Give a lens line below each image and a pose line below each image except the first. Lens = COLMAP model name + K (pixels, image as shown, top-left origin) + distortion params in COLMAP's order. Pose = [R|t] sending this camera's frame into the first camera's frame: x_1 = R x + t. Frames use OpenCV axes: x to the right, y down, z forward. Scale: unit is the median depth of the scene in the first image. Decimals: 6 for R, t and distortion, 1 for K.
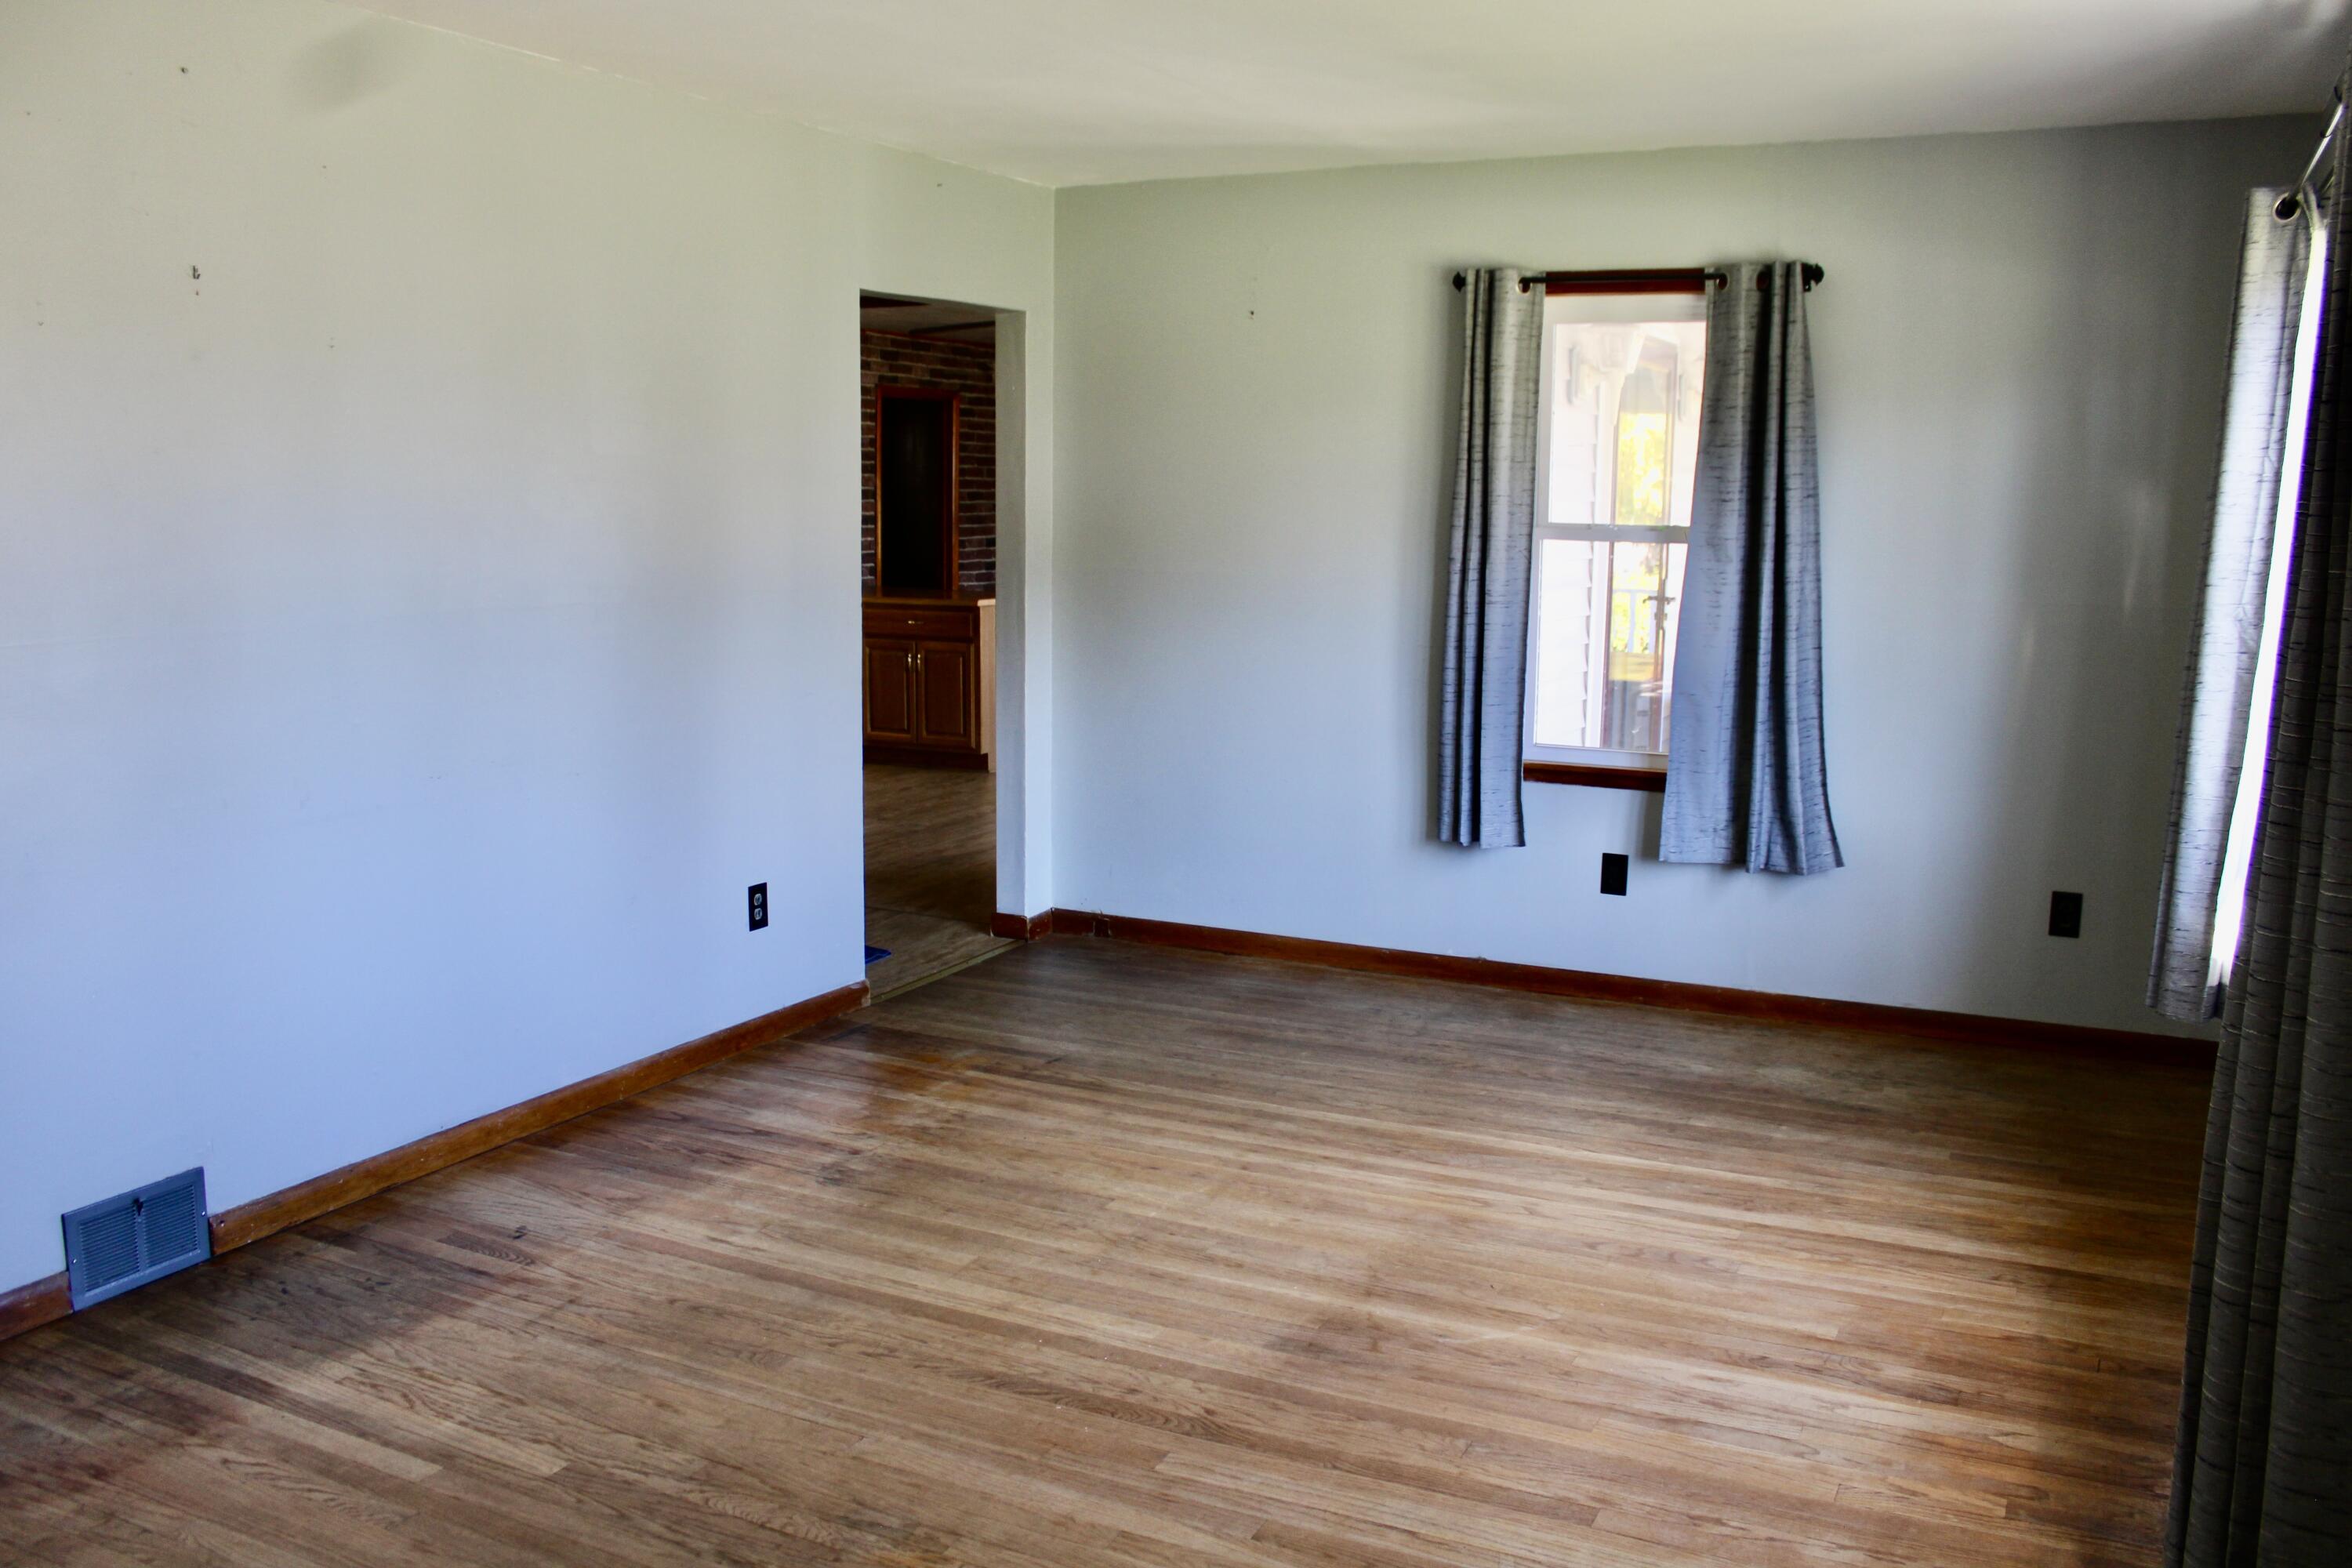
lens RADIAL K [[1967.6, 0, 1183.7], [0, 1967.6, 780.0], [0, 0, 1]] dist [-0.161106, 0.143200]
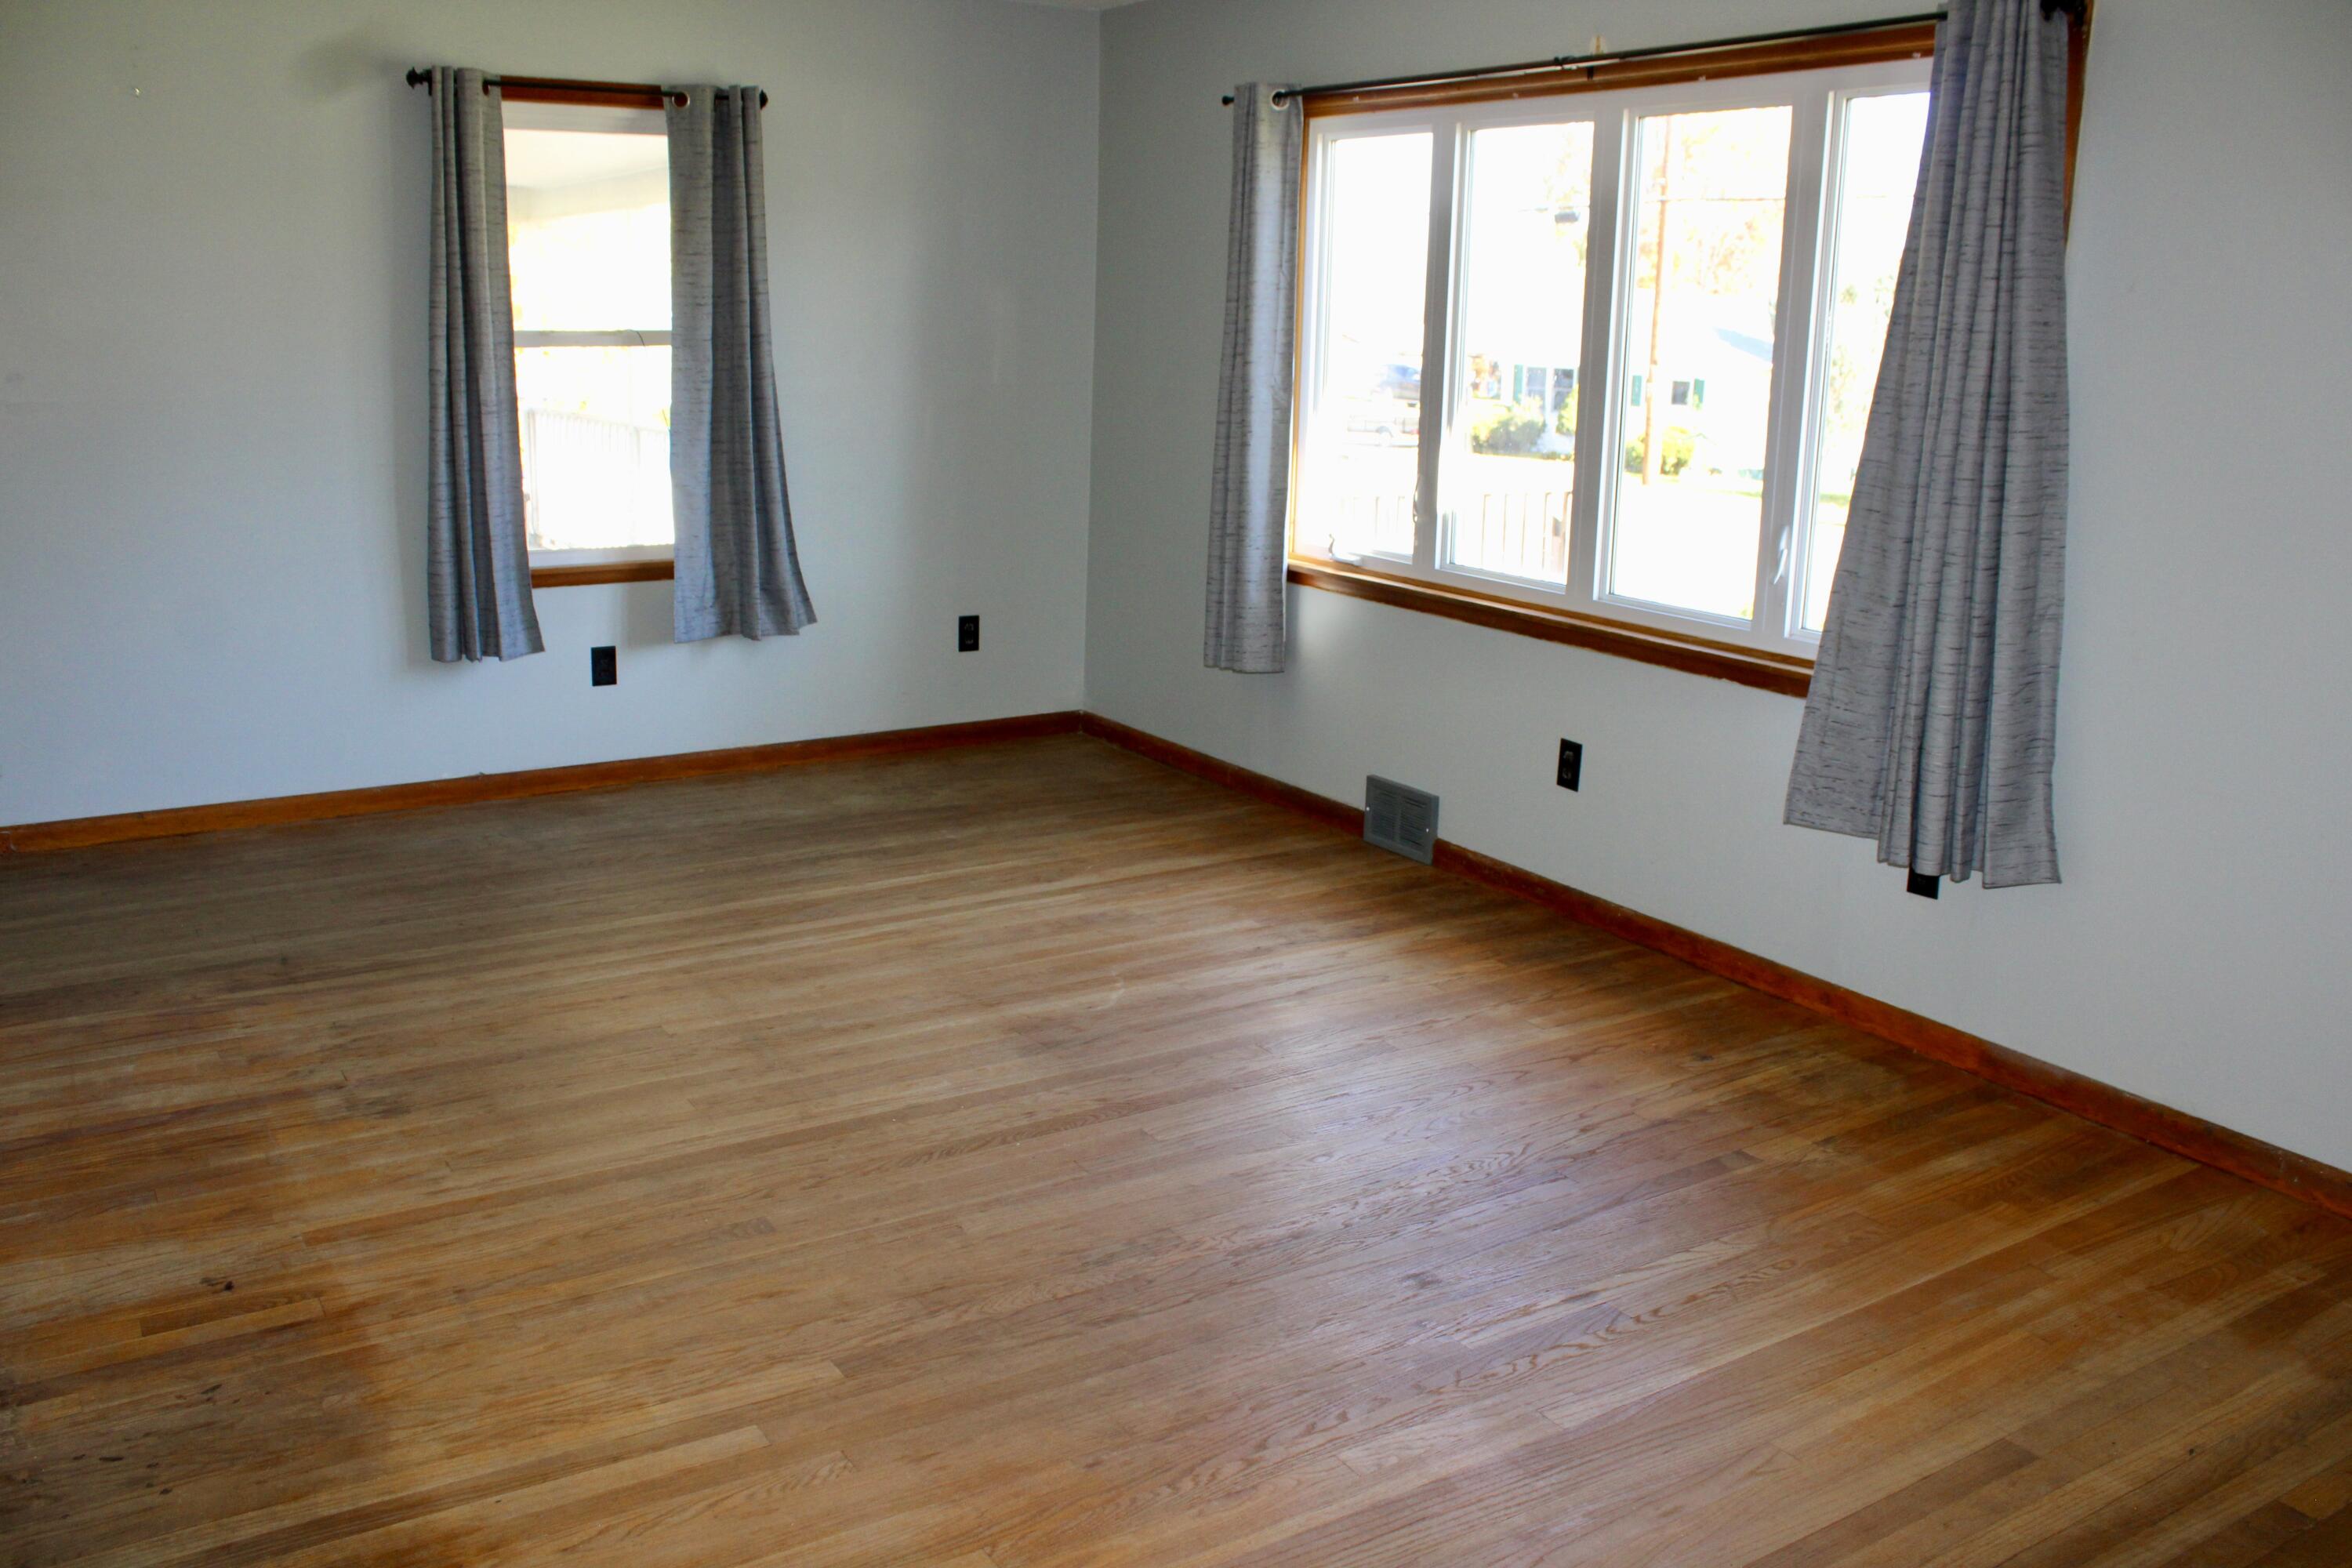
lens RADIAL K [[1967.6, 0, 1183.7], [0, 1967.6, 780.0], [0, 0, 1]] dist [-0.161106, 0.143200]
pose [[0.510265, -0.199256, 0.836616, -0.669701], [0.112567, 0.979895, 0.164724, -0.037772], [-0.852619, 0.010123, 0.522436, 0.250138]]
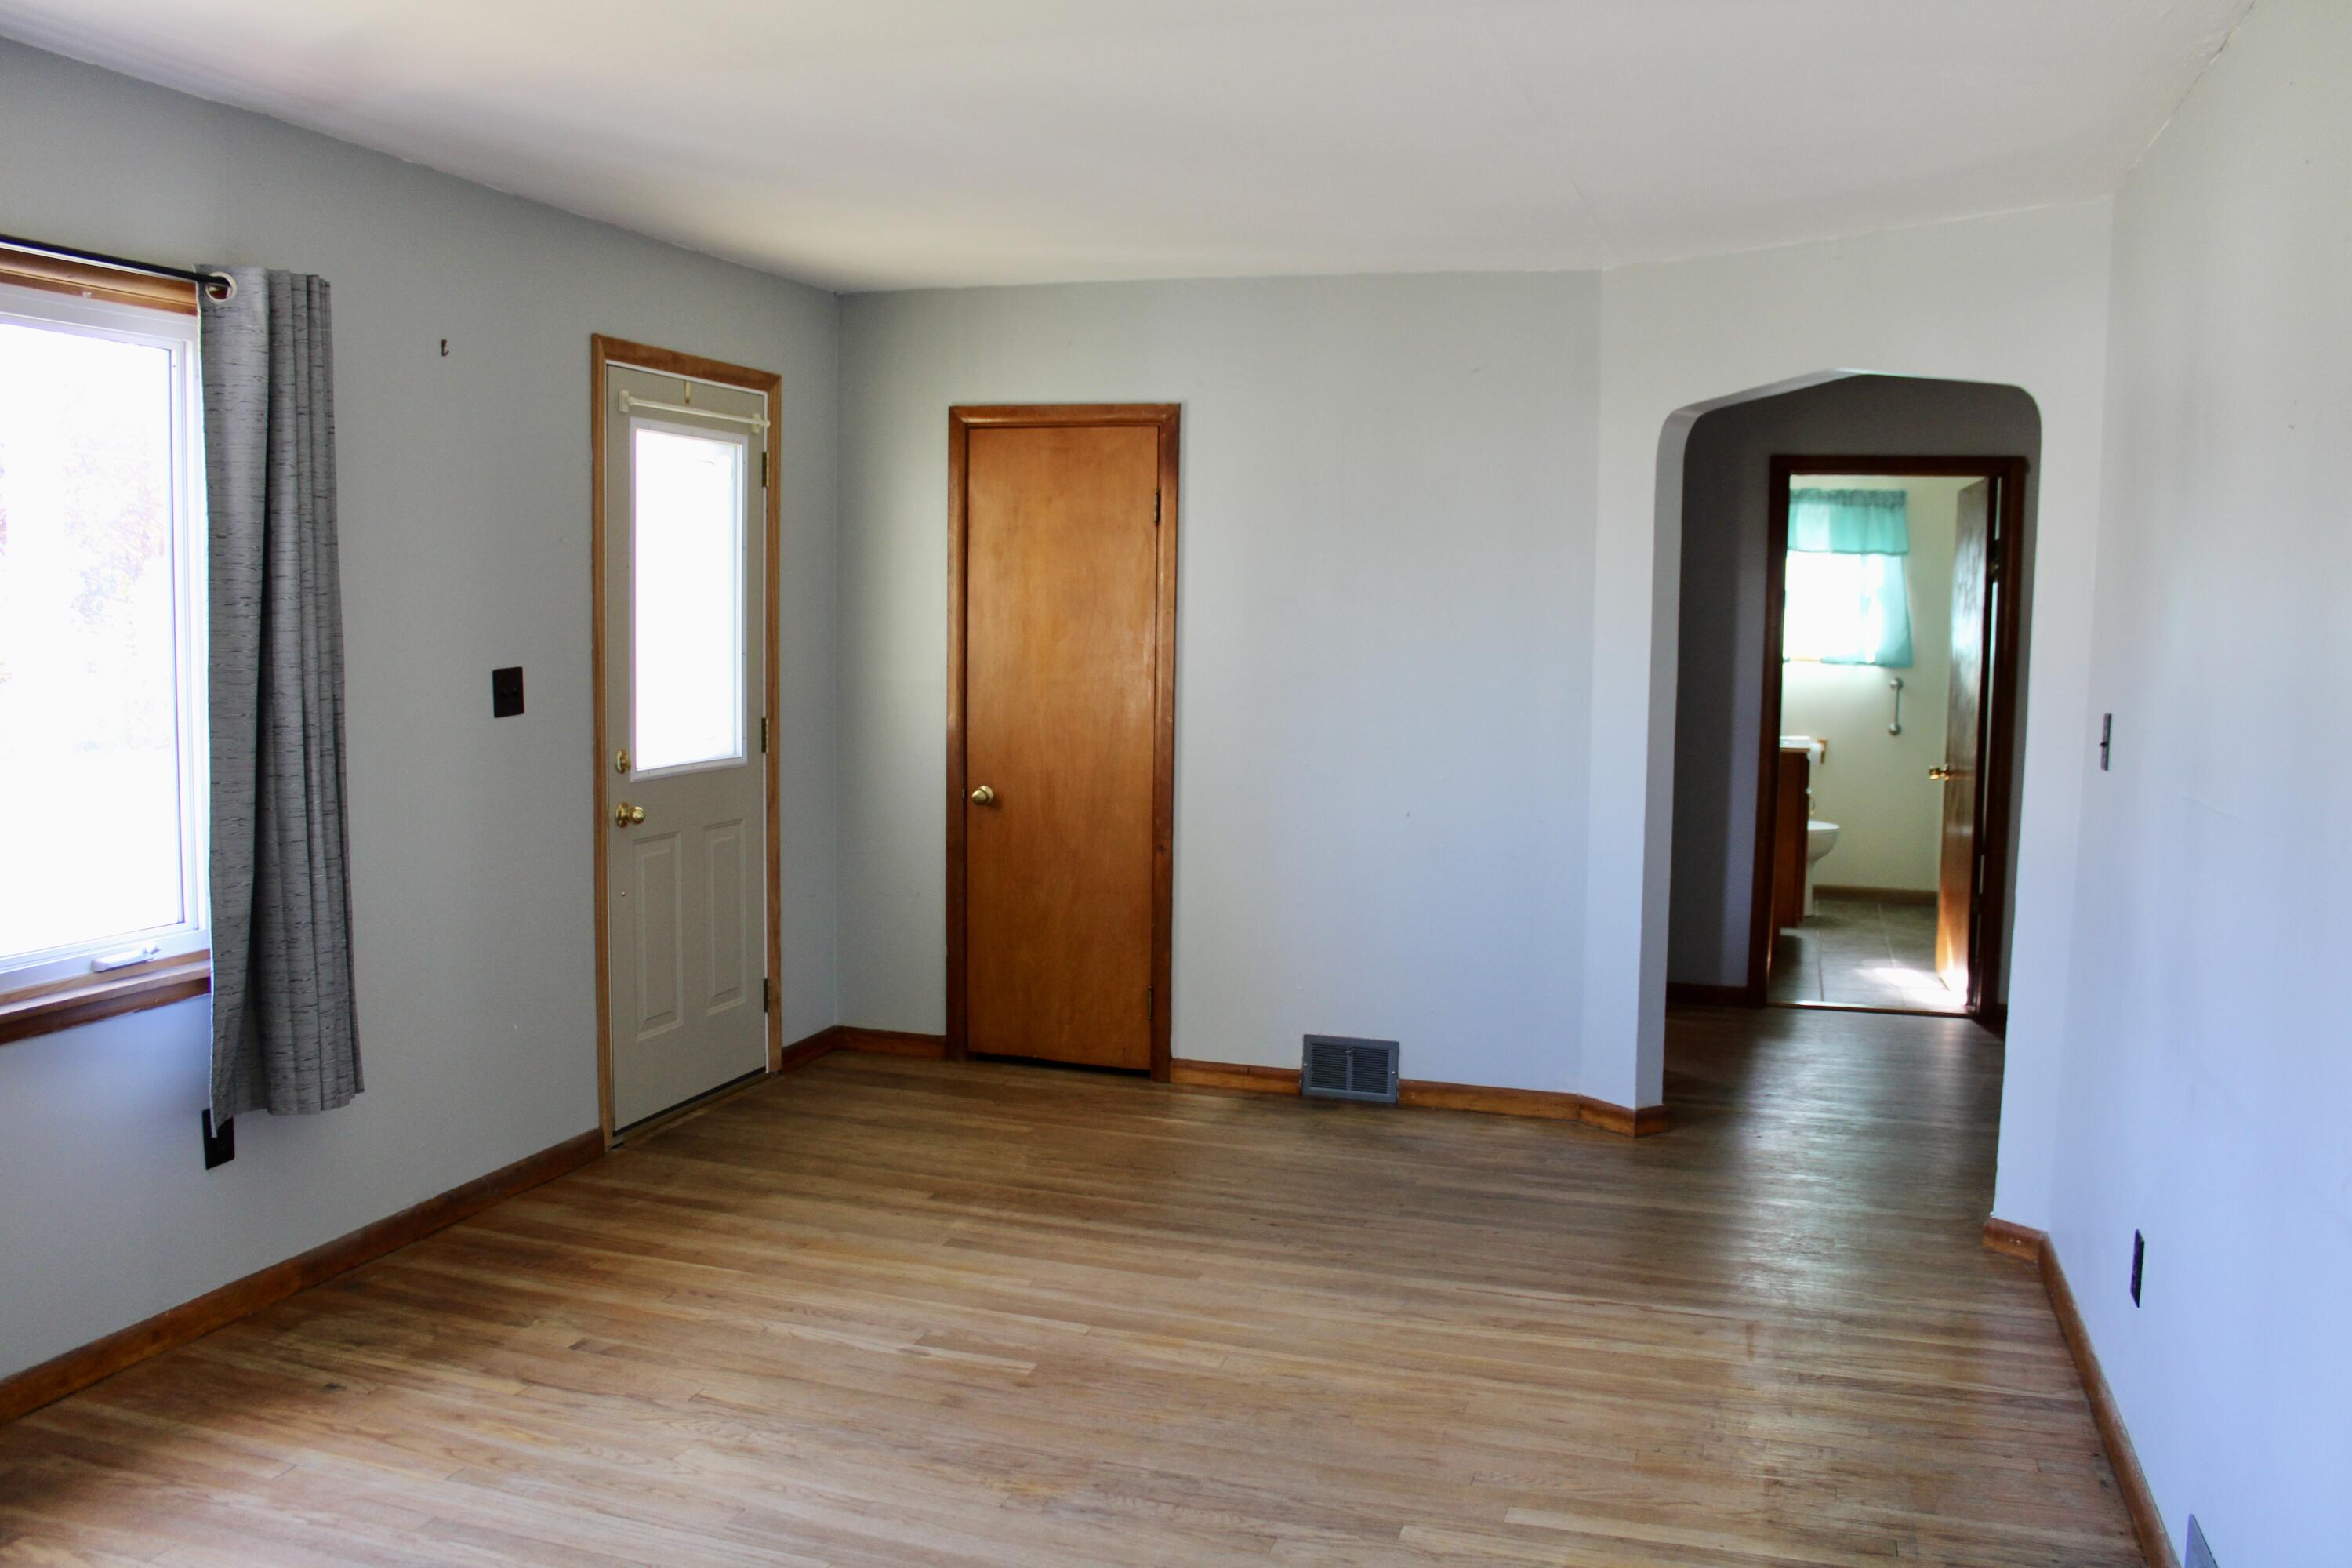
lens RADIAL K [[1967.6, 0, 1183.7], [0, 1967.6, 780.0], [0, 0, 1]] dist [-0.161106, 0.143200]
pose [[-0.986700, -0.012326, -0.162083, -0.020935], [-0.051414, 0.969595, 0.239254, -0.201538], [0.154205, 0.244405, -0.957333, 1.311383]]
